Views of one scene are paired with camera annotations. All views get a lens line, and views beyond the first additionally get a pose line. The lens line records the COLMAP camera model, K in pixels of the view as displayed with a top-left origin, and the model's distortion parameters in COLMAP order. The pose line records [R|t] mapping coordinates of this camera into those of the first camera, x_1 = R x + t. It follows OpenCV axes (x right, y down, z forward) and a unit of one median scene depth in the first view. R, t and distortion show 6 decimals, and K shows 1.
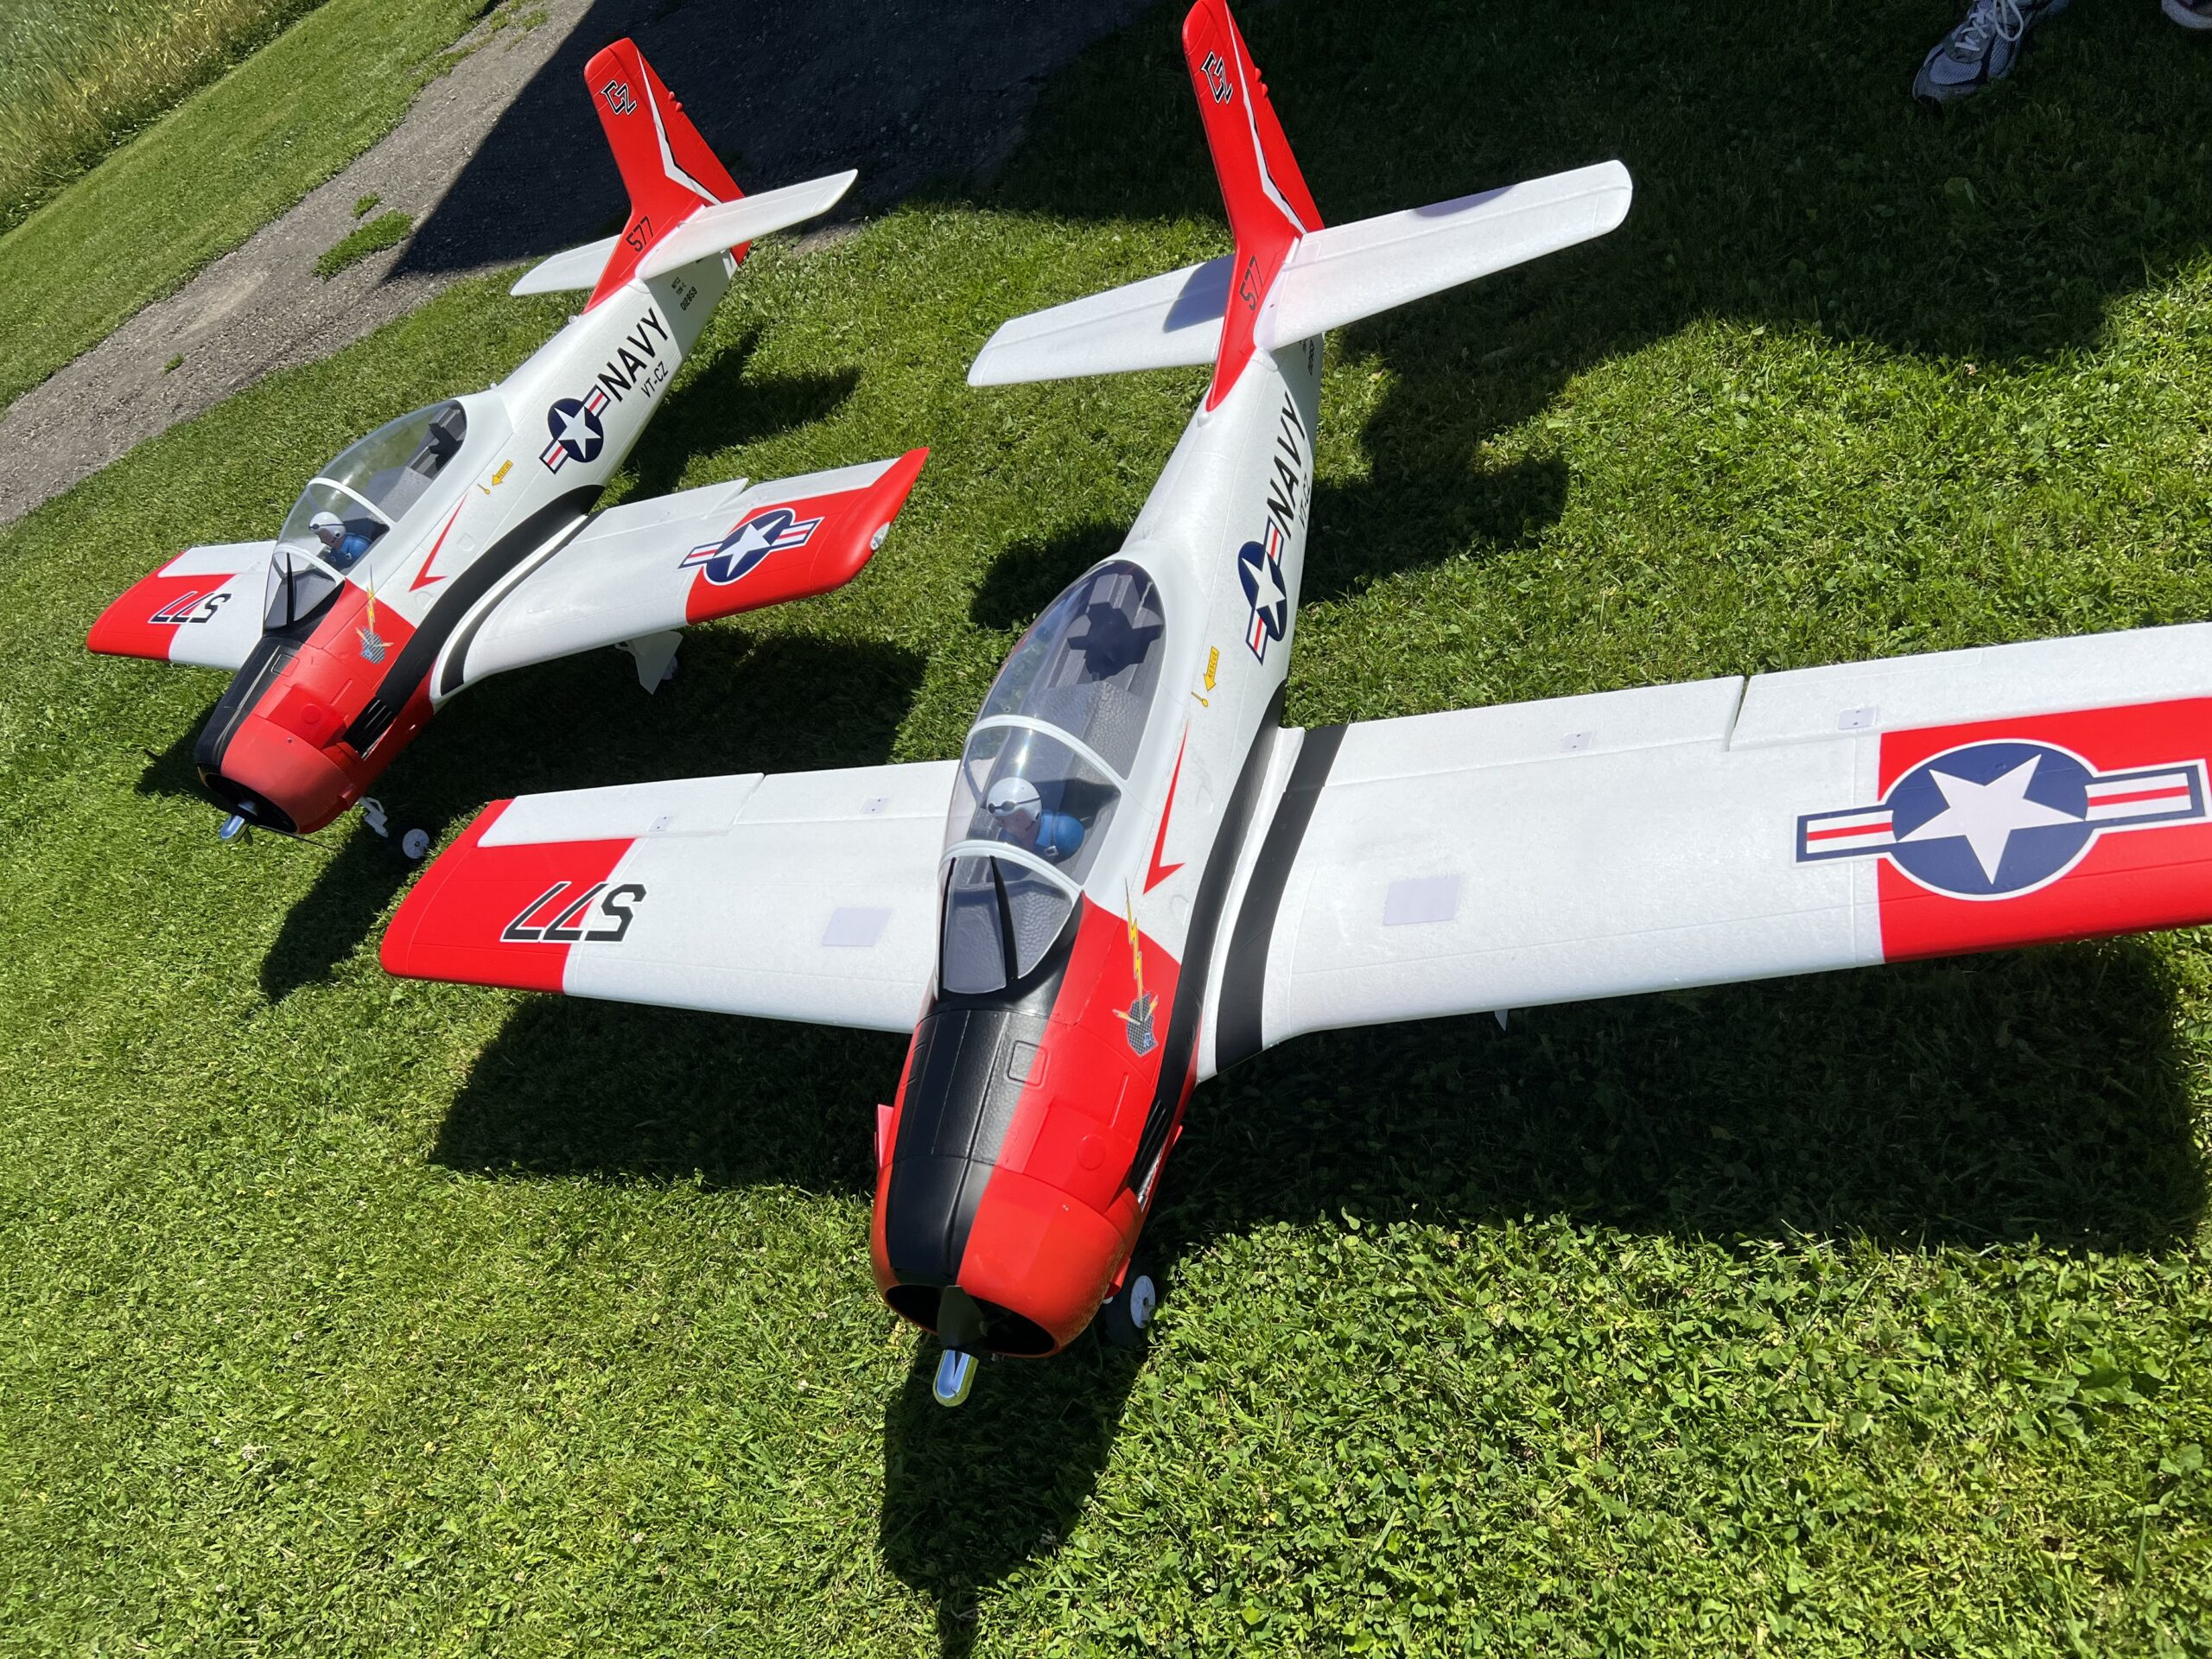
lens RADIAL K [[1705.8, 0, 1103.5], [0, 1705.8, 828.0], [0, 0, 1]] dist [0.037487, -0.053269]
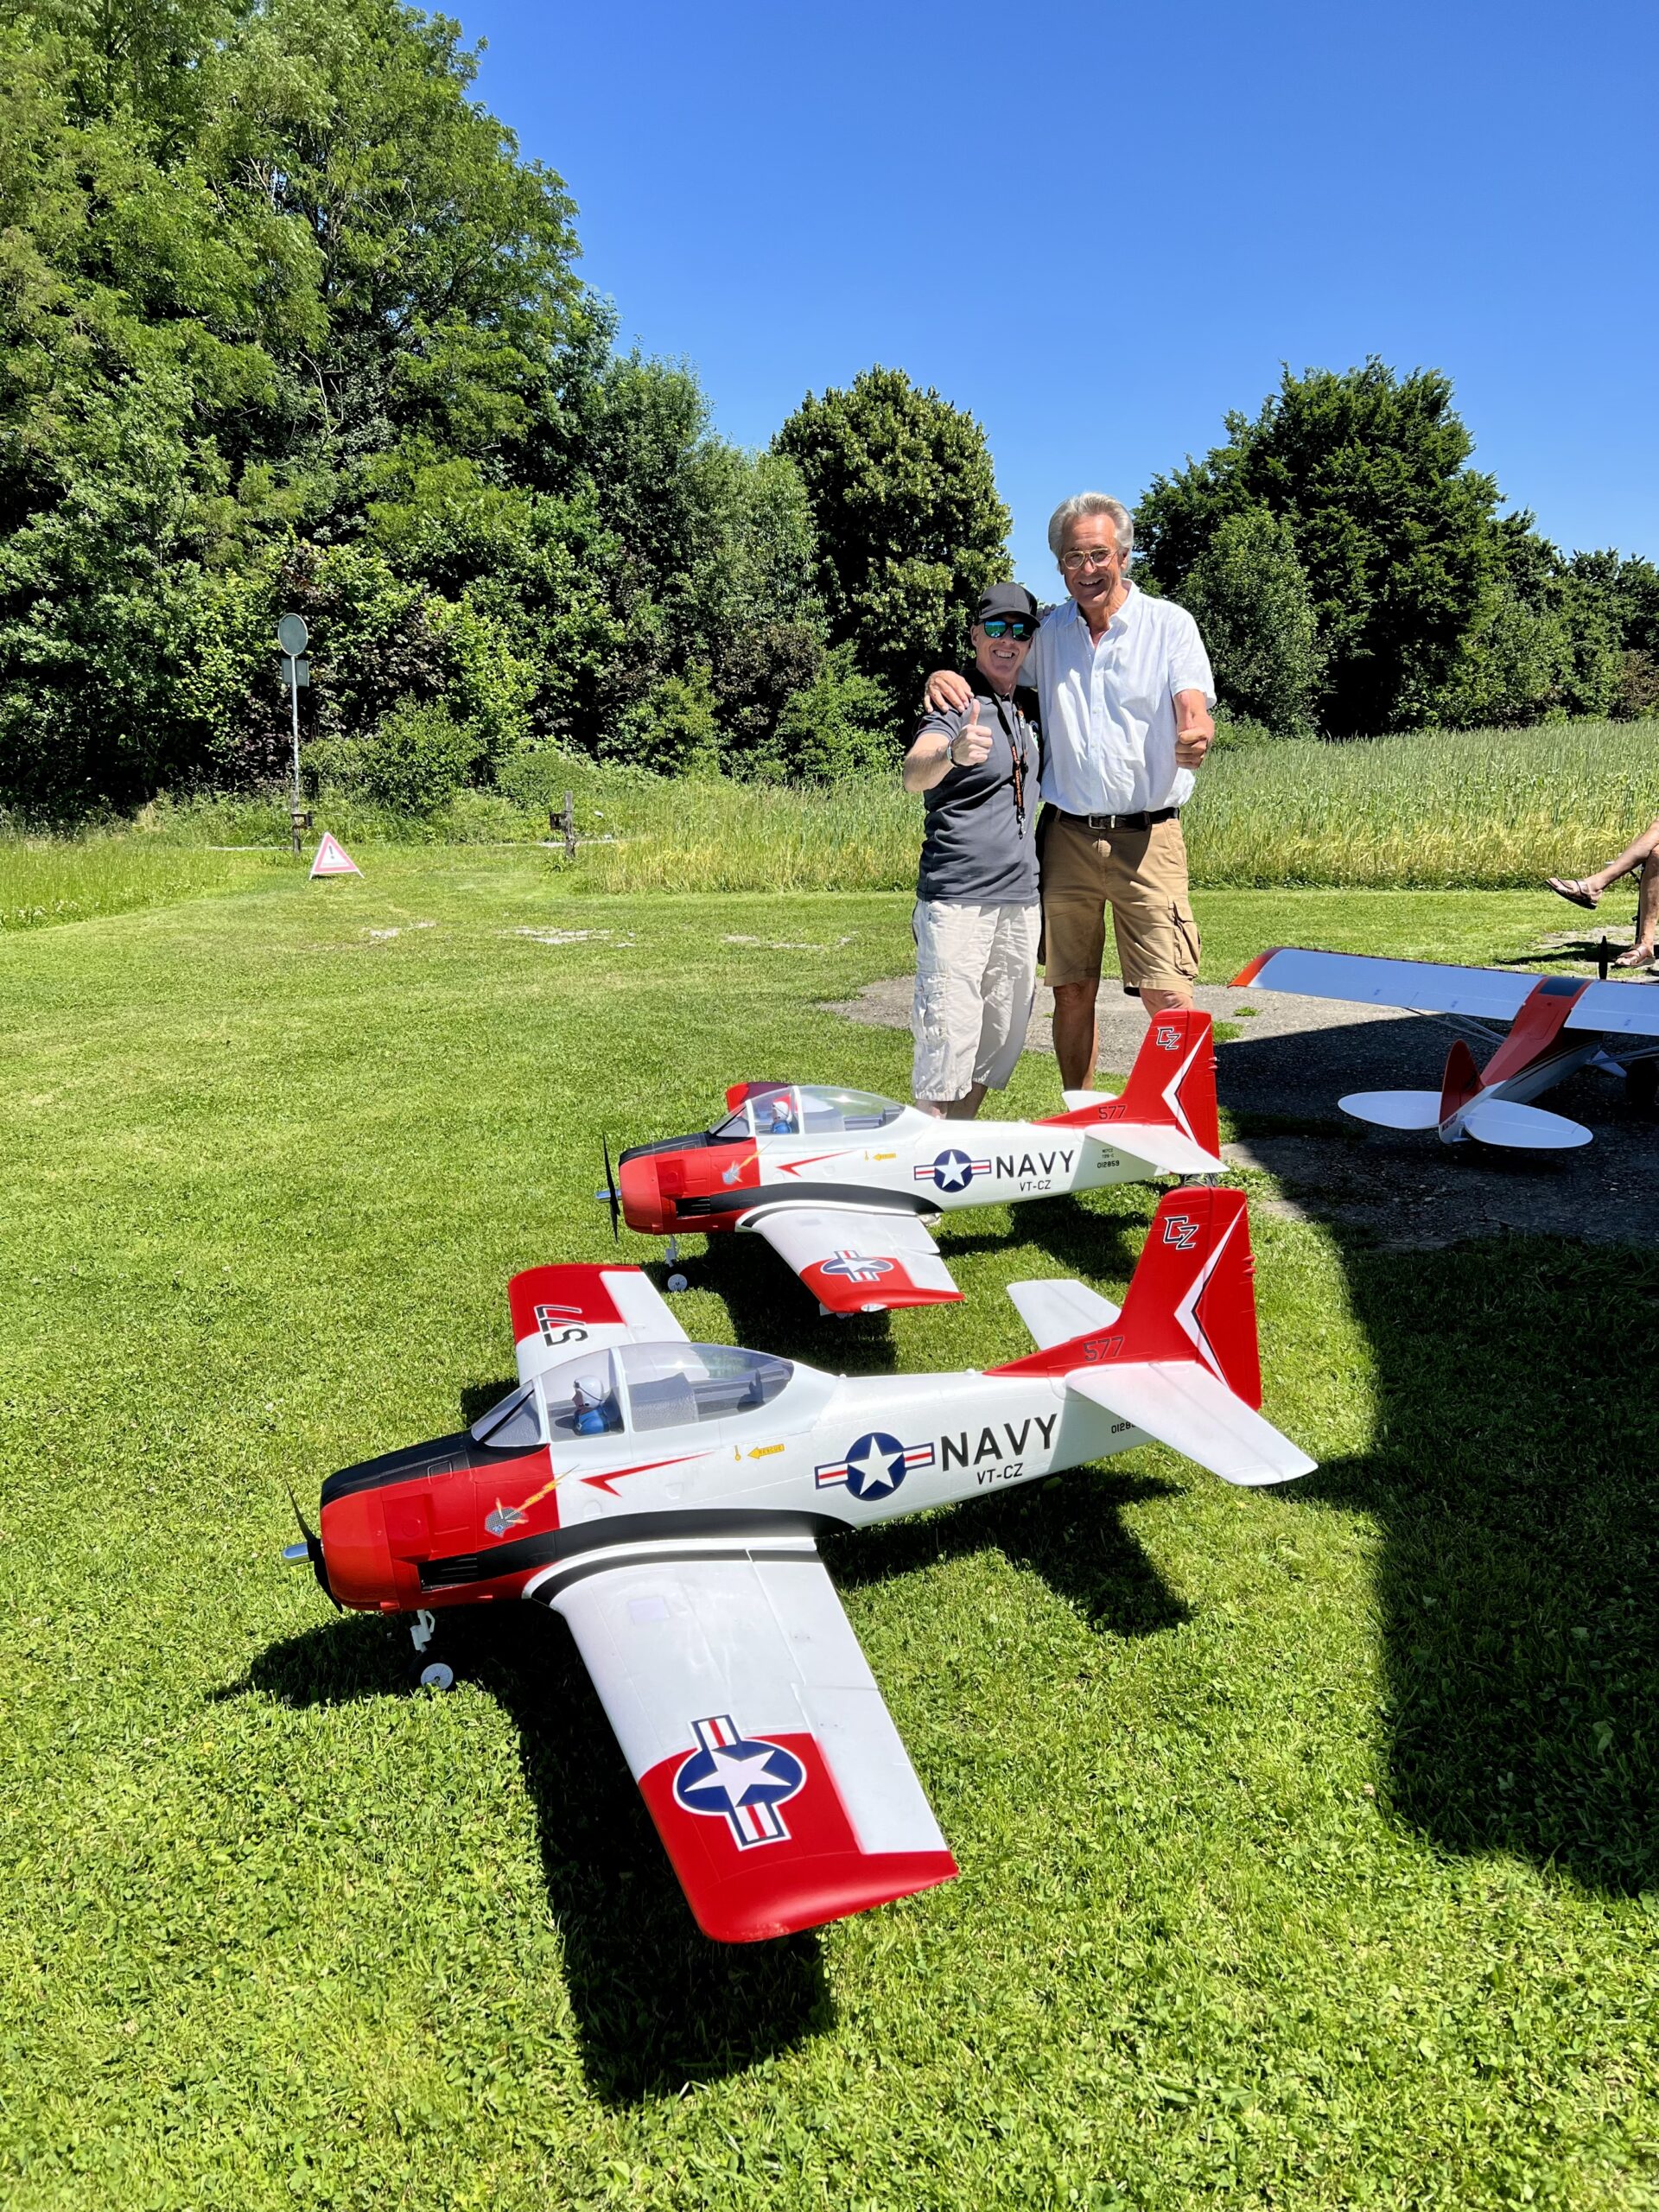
lens RADIAL K [[1705.8, 0, 831.2], [0, 1705.8, 1110.8], [0, 0, 1]] dist [0.037487, -0.053269]
pose [[0.505662, 0.578721, -0.639834, 0.794587], [-0.735895, 0.676420, 0.030233, -0.345056], [0.450293, 0.455563, 0.767918, -0.272882]]
